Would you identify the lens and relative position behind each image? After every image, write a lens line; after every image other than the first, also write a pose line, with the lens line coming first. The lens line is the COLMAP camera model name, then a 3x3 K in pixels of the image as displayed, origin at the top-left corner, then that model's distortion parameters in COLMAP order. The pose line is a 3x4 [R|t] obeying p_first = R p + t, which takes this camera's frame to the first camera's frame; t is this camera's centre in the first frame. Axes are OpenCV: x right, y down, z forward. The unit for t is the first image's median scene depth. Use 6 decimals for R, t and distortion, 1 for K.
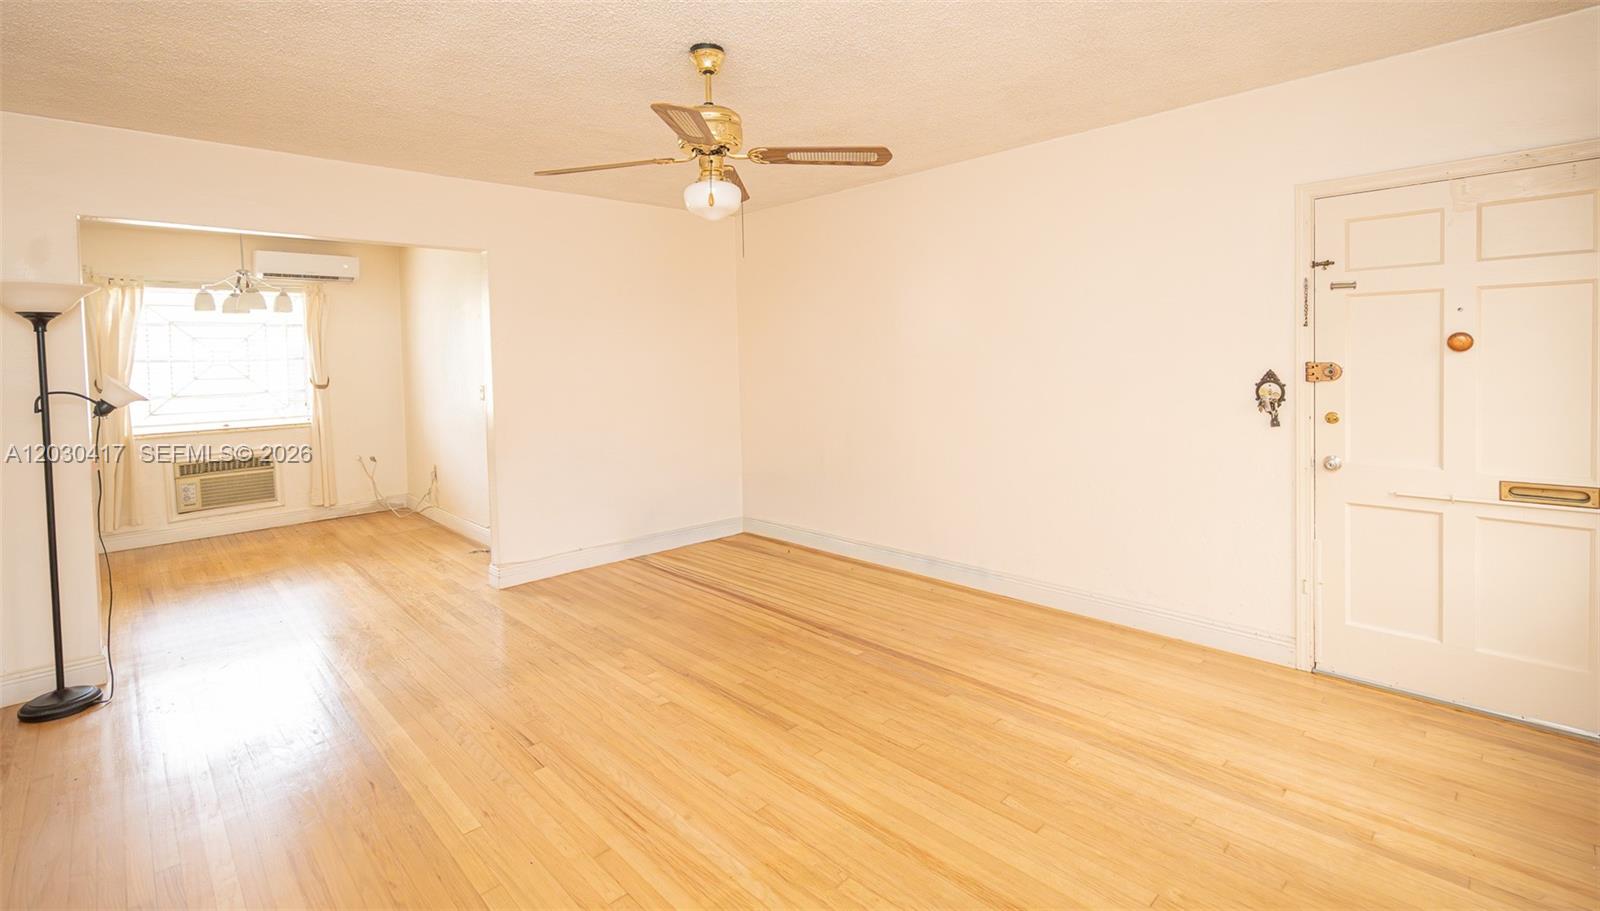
lens RADIAL K [[709.9, 0, 811.4], [0, 709.9, 375.4], [0, 0, 1]] dist [-0.005293, -0.000679]
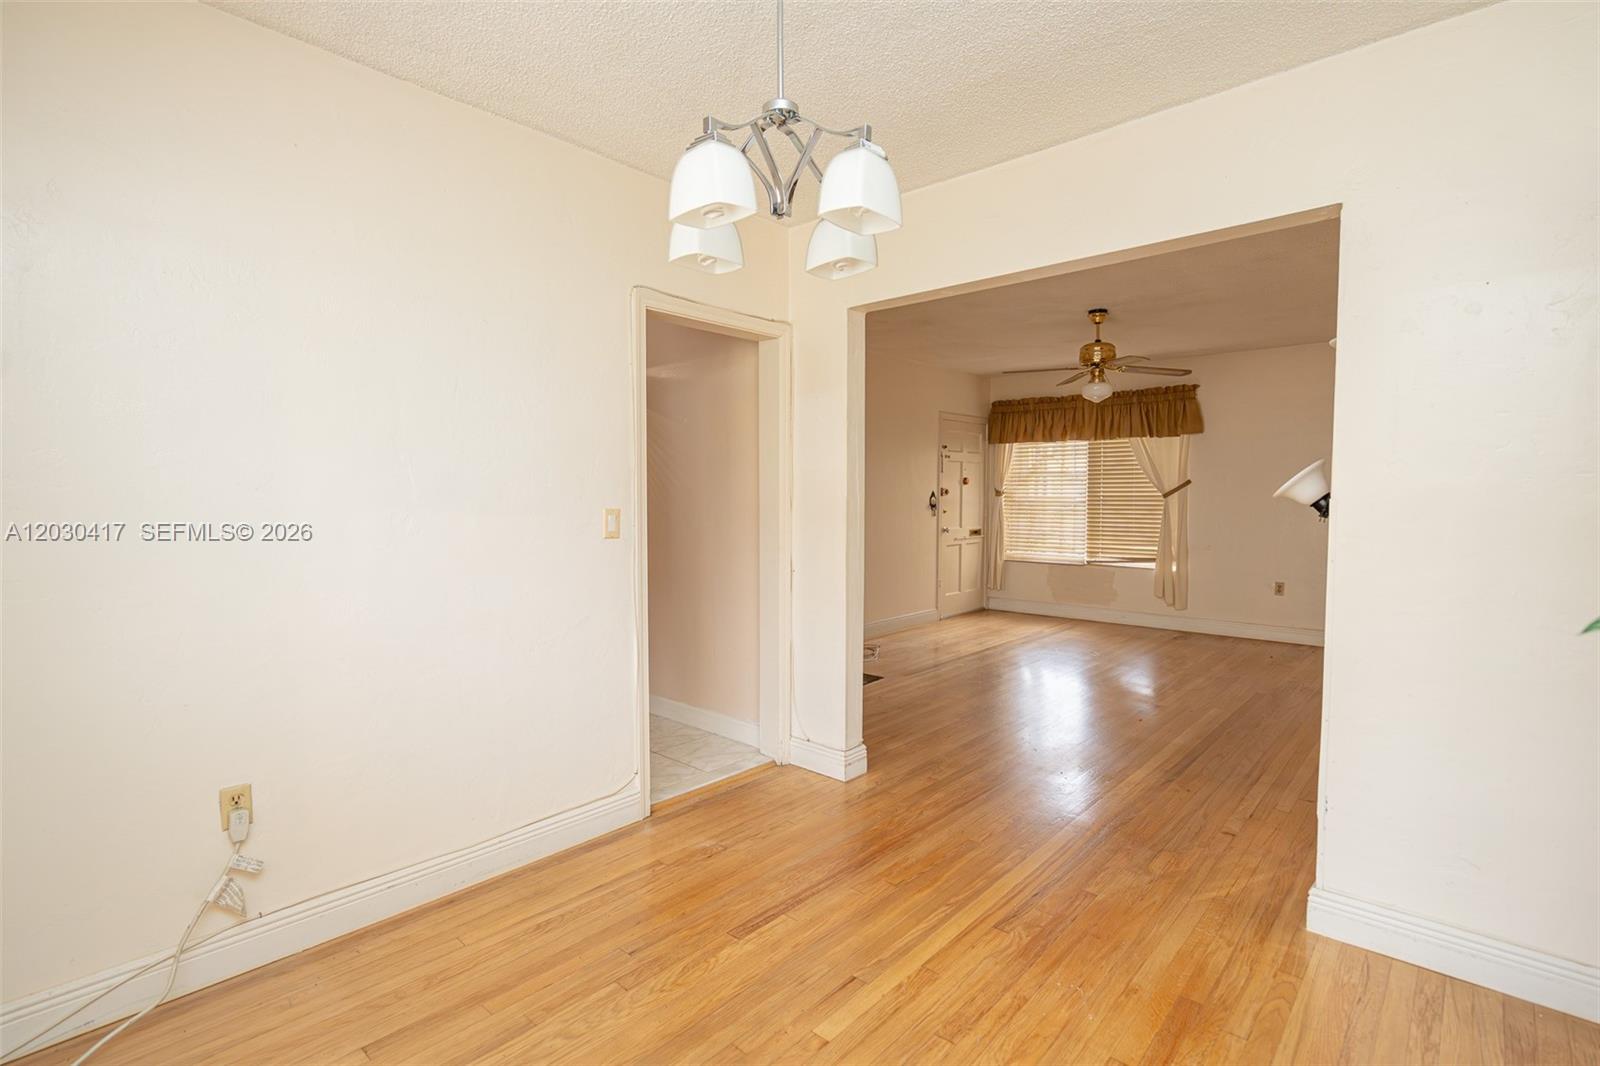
lens RADIAL K [[729.5, 0, 797.4], [0, 729.5, 543.1], [0, 0, 1]] dist [-0.037936, 0.012021]
pose [[-0.033717, -0.045749, 0.998384, -0.969760], [0.033397, 0.998342, 0.046875, 0.019932], [-0.998873, 0.034923, -0.032134, 0.890403]]
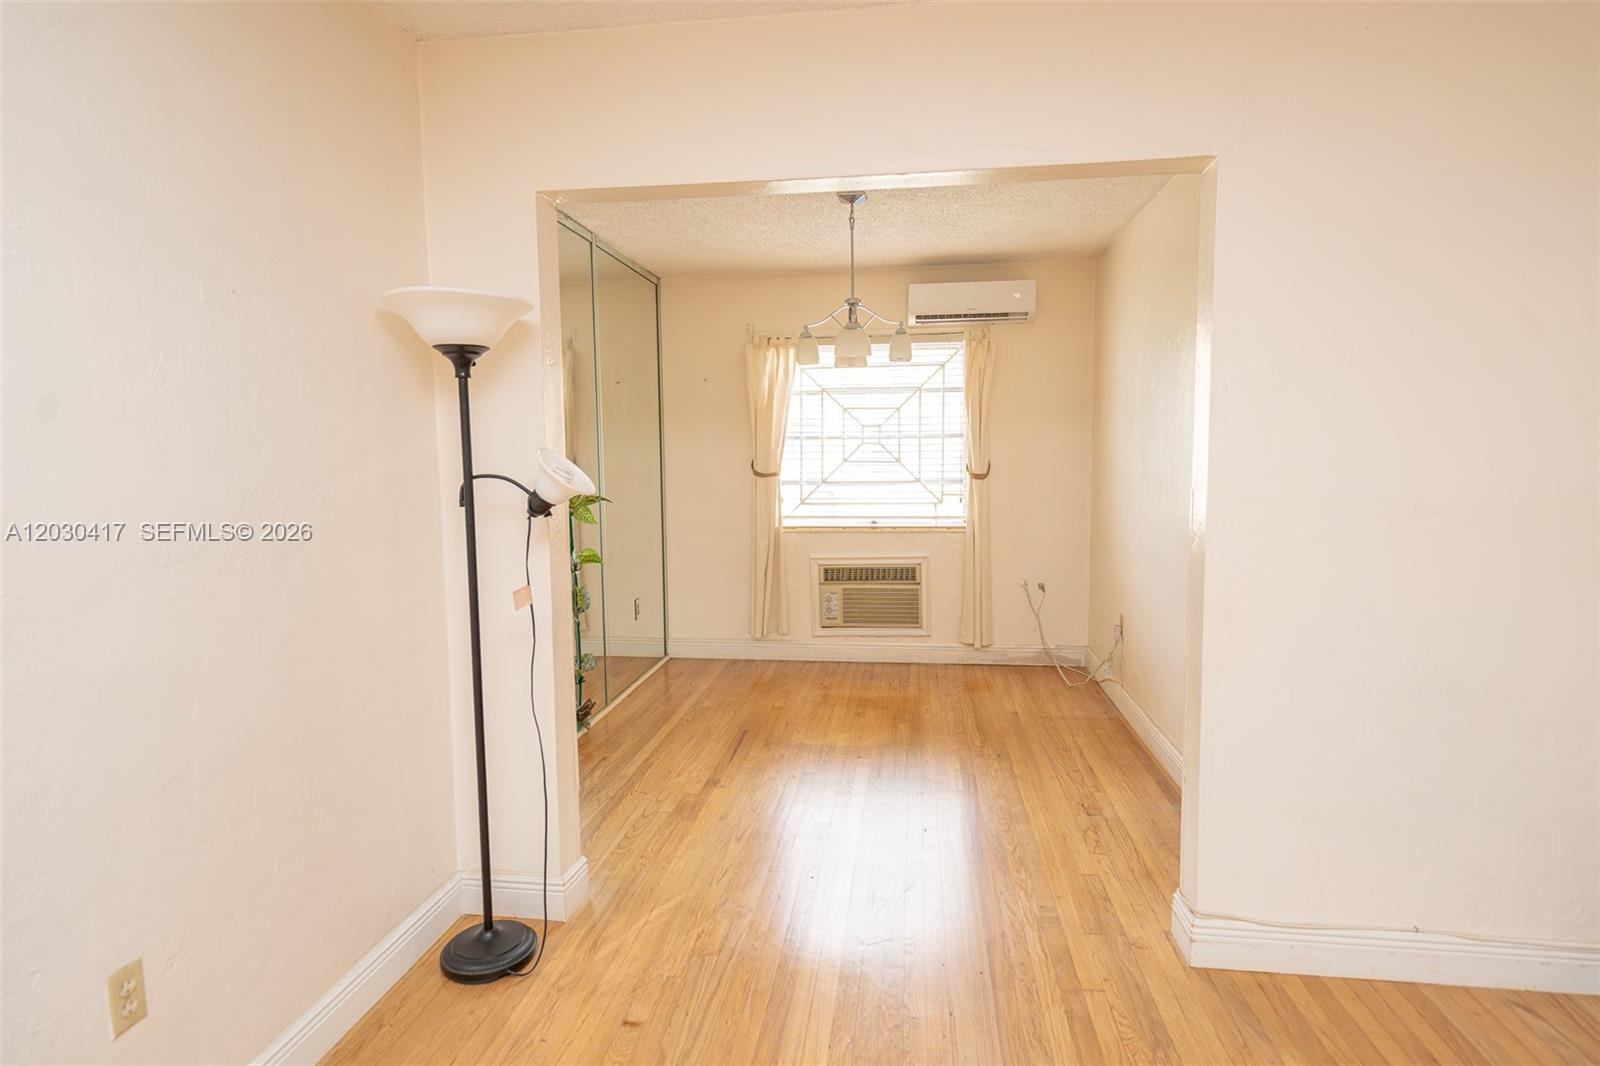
lens RADIAL K [[845.1, 0, 798.9], [0, 845.1, 528.0], [0, 0, 1]] dist [0.007649, 0.001107]
pose [[0.606744, 0.084343, -0.790410, -0.163697], [-0.026143, 0.995934, 0.086206, -0.000445], [0.794467, -0.031641, 0.606482, 0.416569]]
